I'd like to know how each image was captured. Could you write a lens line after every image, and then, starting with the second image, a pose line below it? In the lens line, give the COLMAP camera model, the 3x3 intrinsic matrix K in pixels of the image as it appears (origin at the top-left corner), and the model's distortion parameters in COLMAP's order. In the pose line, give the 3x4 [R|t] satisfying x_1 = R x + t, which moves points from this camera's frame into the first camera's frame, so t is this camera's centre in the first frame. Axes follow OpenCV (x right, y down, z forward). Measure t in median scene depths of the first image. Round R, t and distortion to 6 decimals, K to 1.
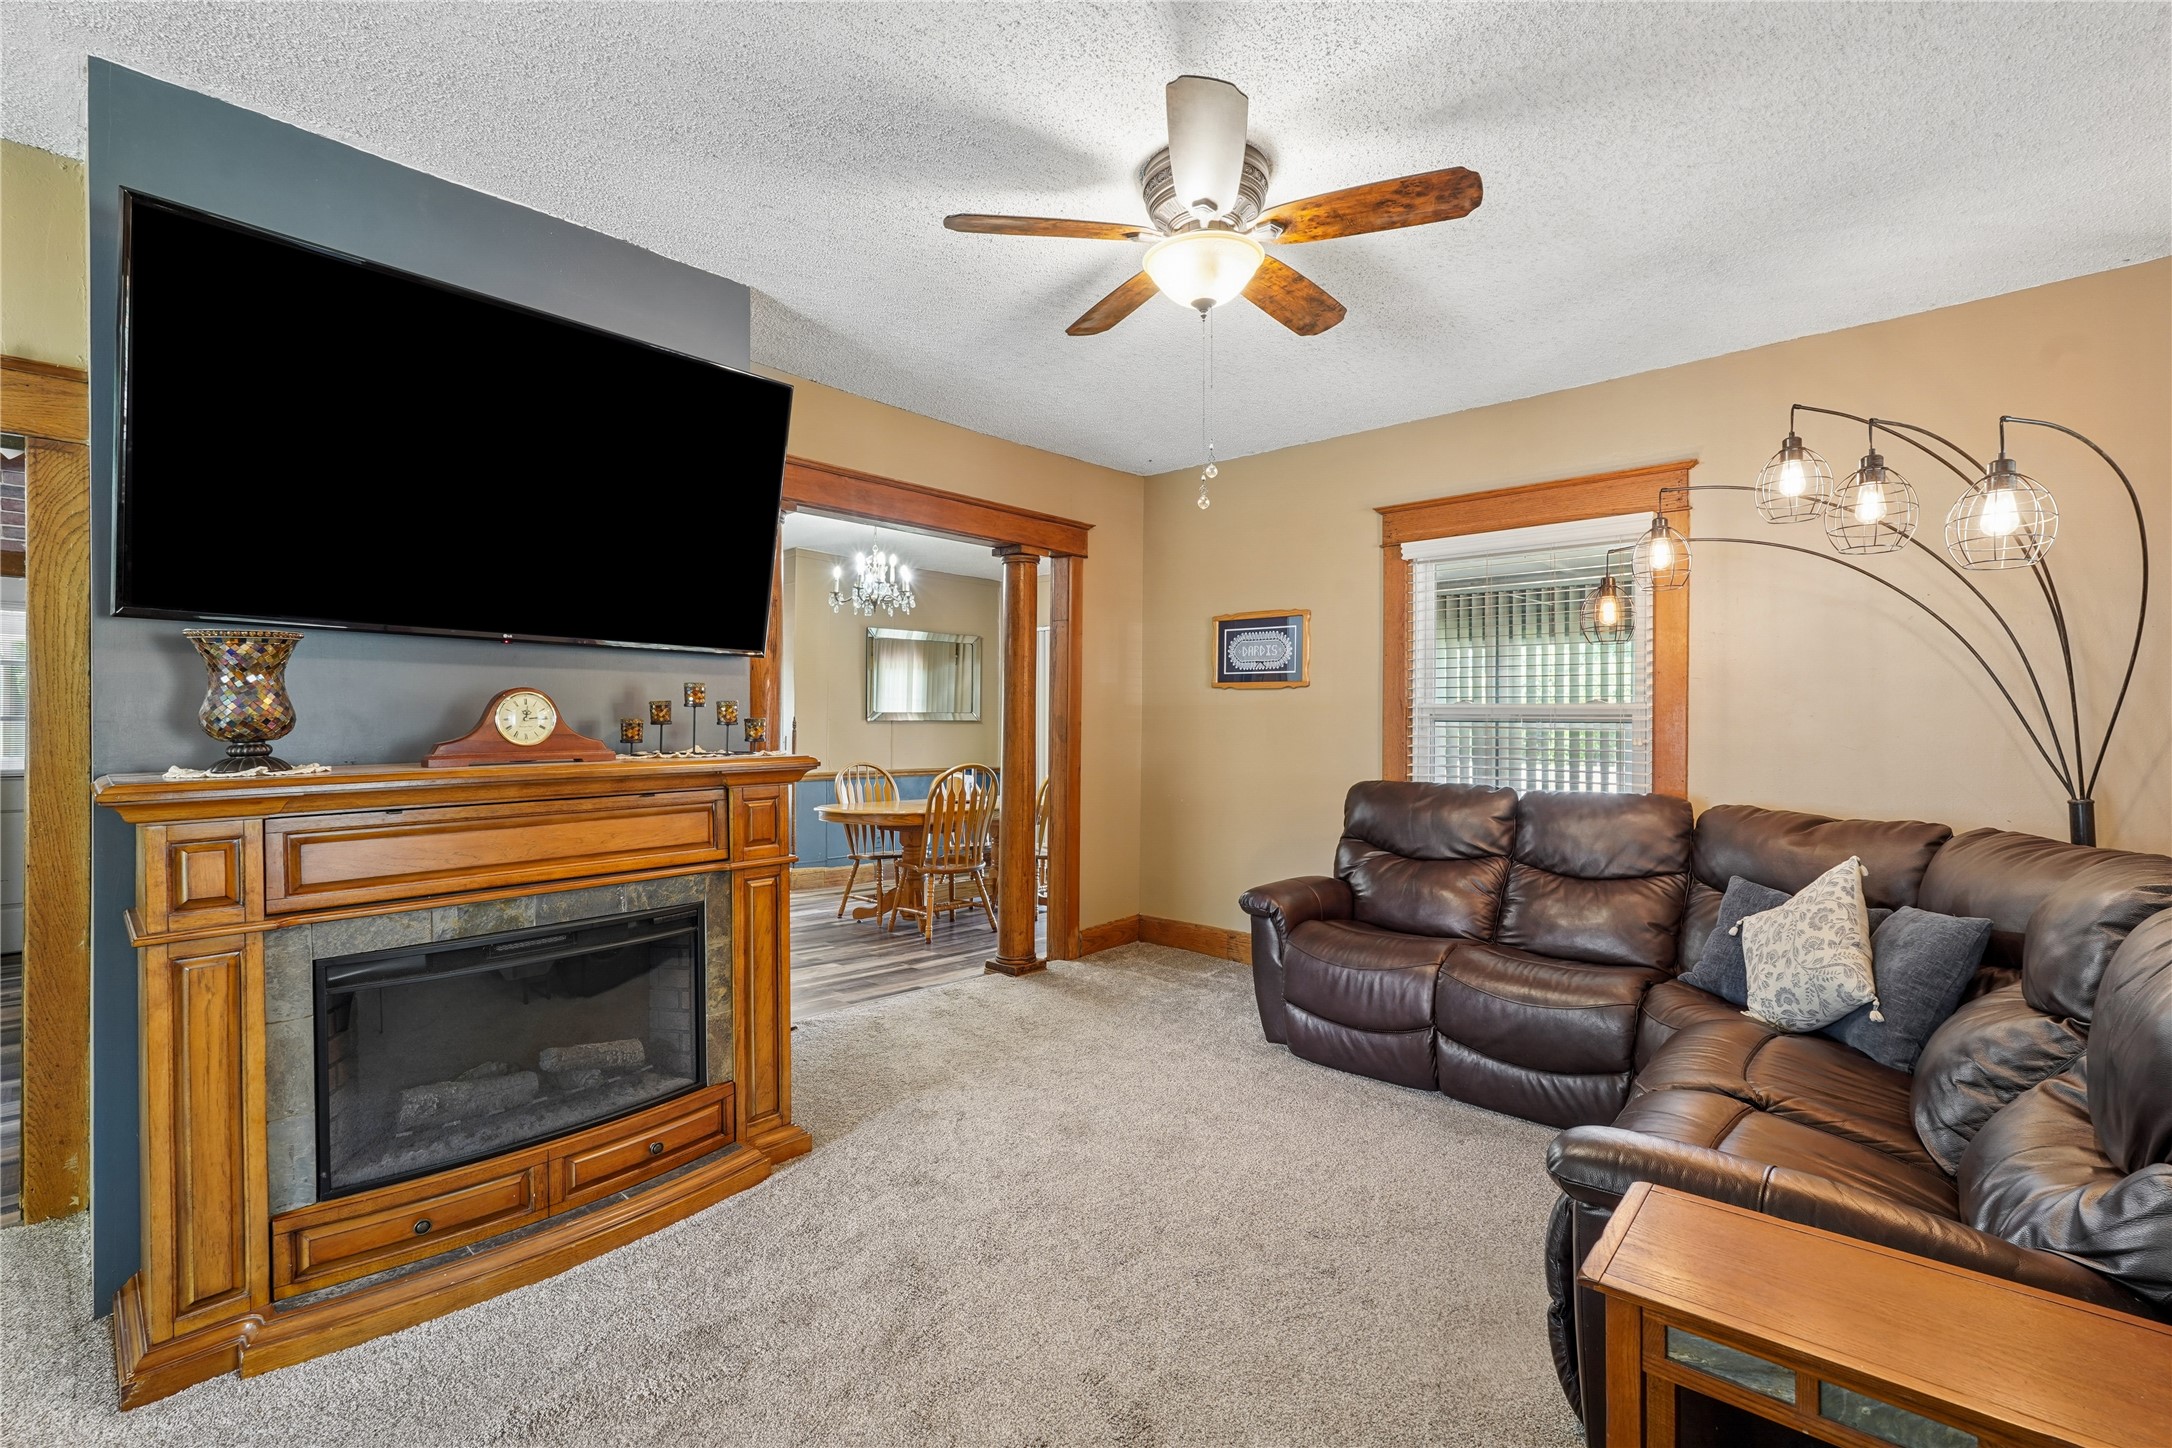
lens RADIAL K [[973.0, 0, 1086.2], [0, 973.0, 732.7], [0, 0, 1]] dist [-0.001956, 0.000065]
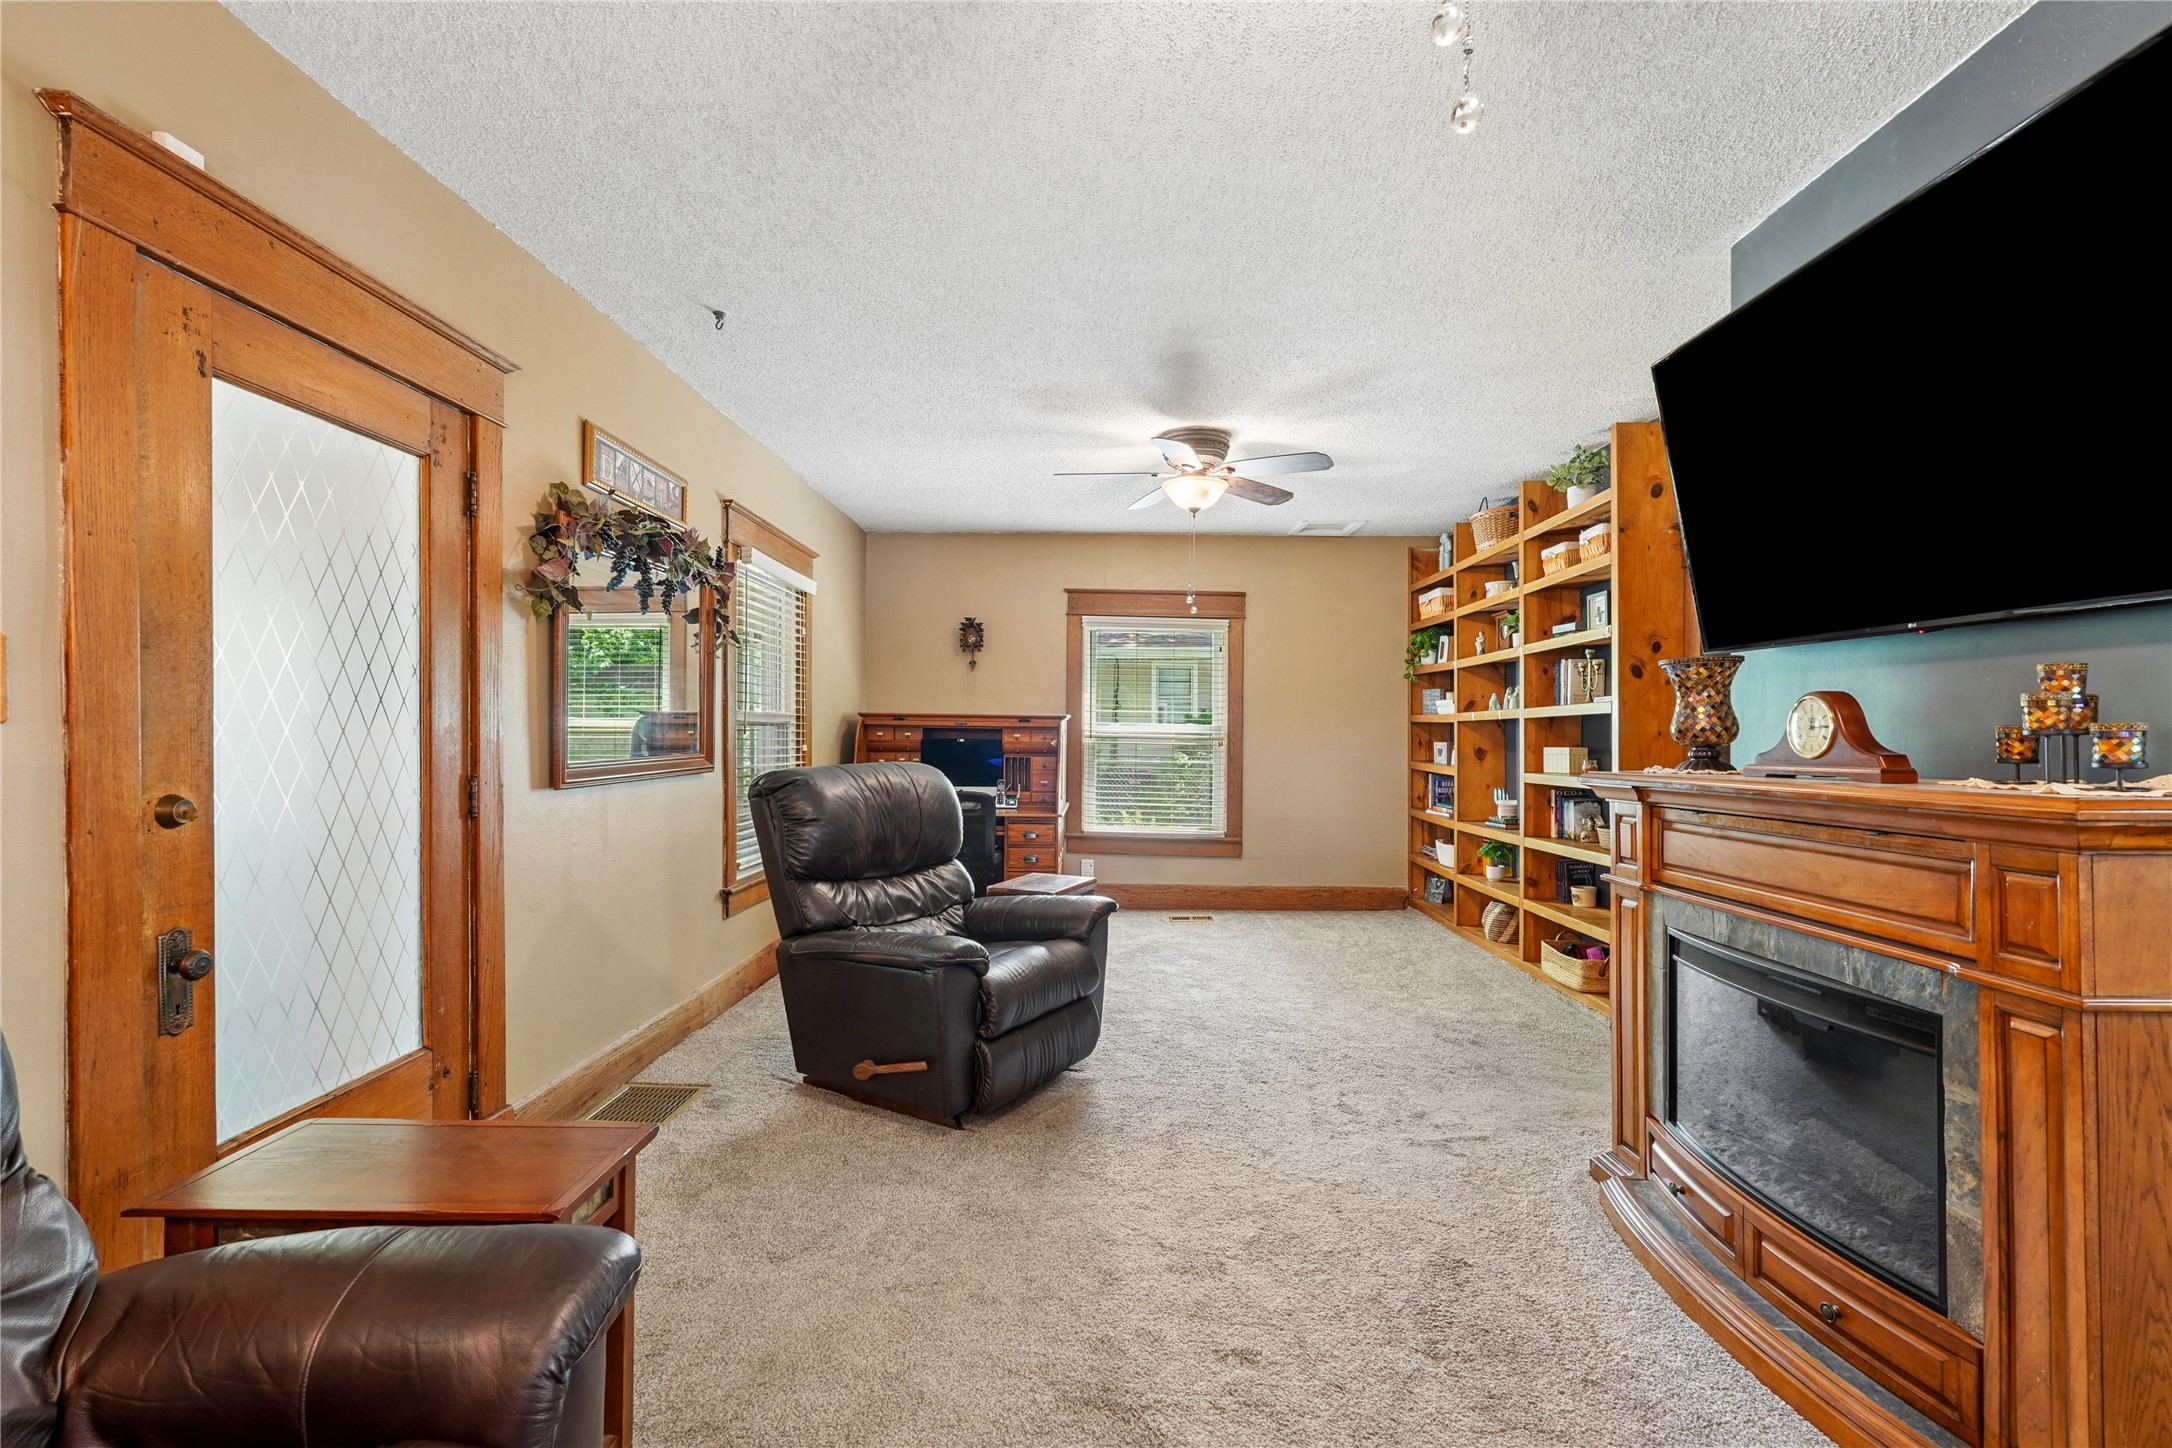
lens RADIAL K [[973.0, 0, 1085.0], [0, 973.0, 726.4], [0, 0, 1]] dist [-0.001956, 0.000065]
pose [[-0.738158, -0.007516, -0.674585, 0.448861], [-0.009140, 0.999958, -0.001140, -0.007531], [0.674565, 0.005324, -0.738196, 1.112959]]
